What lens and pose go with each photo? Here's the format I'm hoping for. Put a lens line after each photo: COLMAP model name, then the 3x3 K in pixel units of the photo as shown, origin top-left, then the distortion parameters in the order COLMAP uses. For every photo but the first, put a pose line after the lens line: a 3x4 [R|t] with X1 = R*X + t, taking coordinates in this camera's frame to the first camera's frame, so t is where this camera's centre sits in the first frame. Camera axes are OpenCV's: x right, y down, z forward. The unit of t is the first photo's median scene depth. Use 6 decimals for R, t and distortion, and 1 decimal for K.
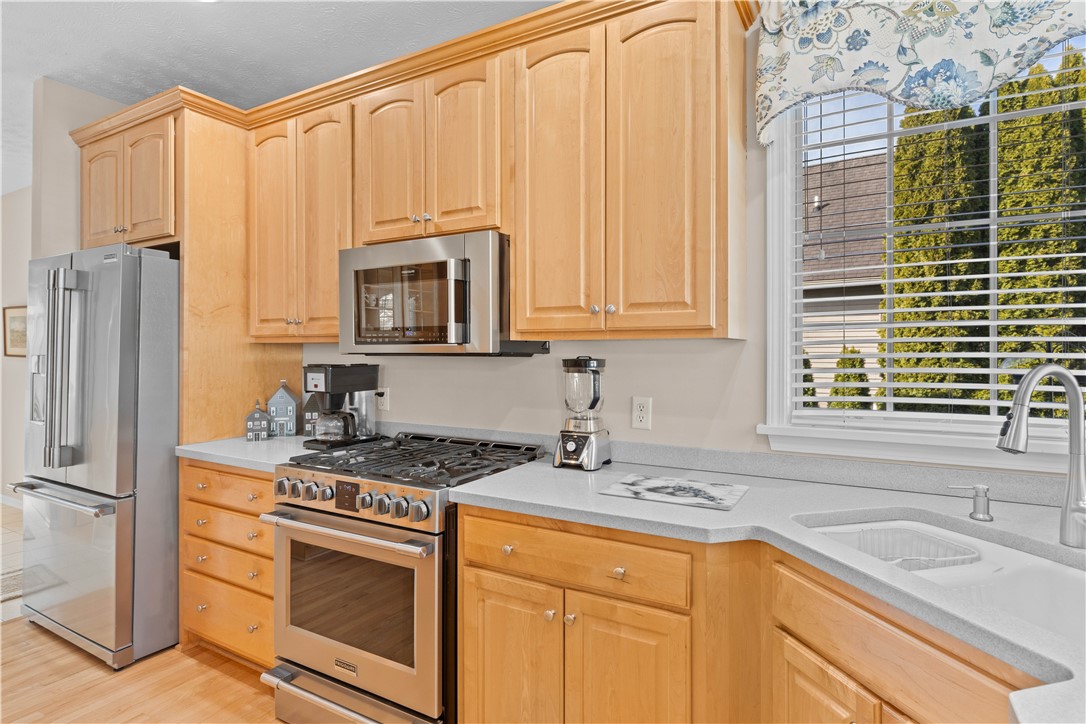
lens RADIAL K [[578.0, 0, 542.6], [0, 578.0, 357.4], [0, 0, 1]] dist [0.000962, 0.000822]
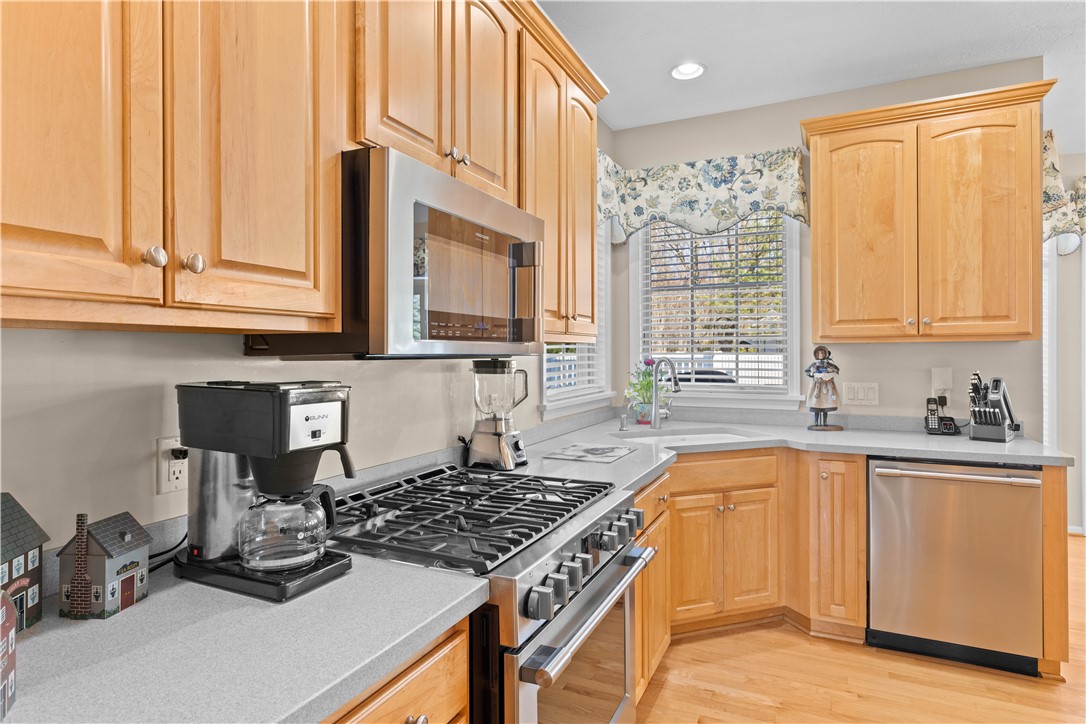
lens RADIAL K [[578.0, 0, 542.6], [0, 578.0, 357.4], [0, 0, 1]] dist [0.000962, 0.000822]
pose [[-0.086744, -0.008722, 0.996192, -0.962651], [0.008808, 0.999916, 0.009521, -0.009810], [-0.996192, 0.009600, -0.086660, 1.020958]]
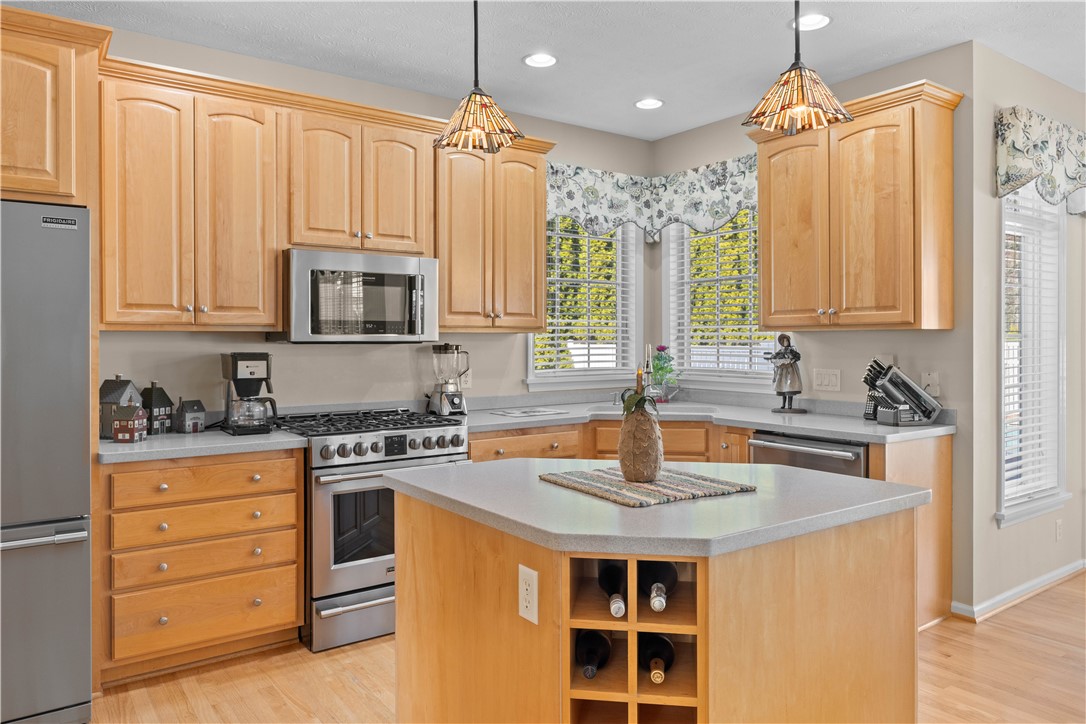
lens RADIAL K [[742.2, 0, 575.7], [0, 742.2, 346.4], [0, 0, 1]] dist [-0.000795, -0.000285]
pose [[0.388762, -0.009724, 0.921287, -1.639200], [0.008023, 0.999942, 0.007169, -0.004286], [-0.921303, 0.004604, 0.388818, -0.072299]]
